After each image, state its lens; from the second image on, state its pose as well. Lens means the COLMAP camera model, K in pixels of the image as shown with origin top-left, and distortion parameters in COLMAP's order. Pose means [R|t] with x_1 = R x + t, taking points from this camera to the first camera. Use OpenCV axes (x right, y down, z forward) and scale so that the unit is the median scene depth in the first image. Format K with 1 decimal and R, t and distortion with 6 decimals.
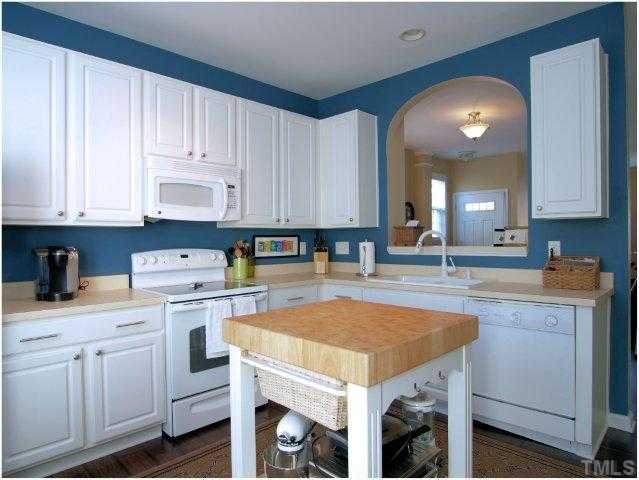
lens RADIAL K [[409.6, 0, 319.5], [0, 409.6, 240.0], [0, 0, 1]] dist [-0.021844, -0.002459]
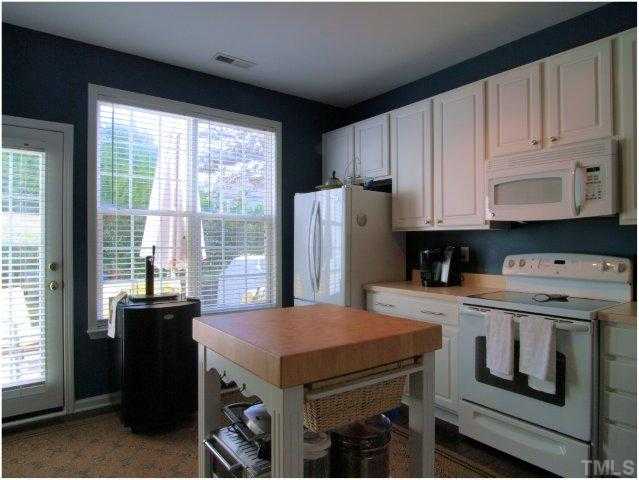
lens RADIAL K [[409.6, 0, 319.5], [0, 409.6, 240.0], [0, 0, 1]] dist [-0.021844, -0.002459]
pose [[-0.157323, 0.004926, -0.987535, 0.588284], [0.000066, 0.999988, 0.004977, -0.010150], [0.987547, 0.000717, -0.157321, 0.662229]]
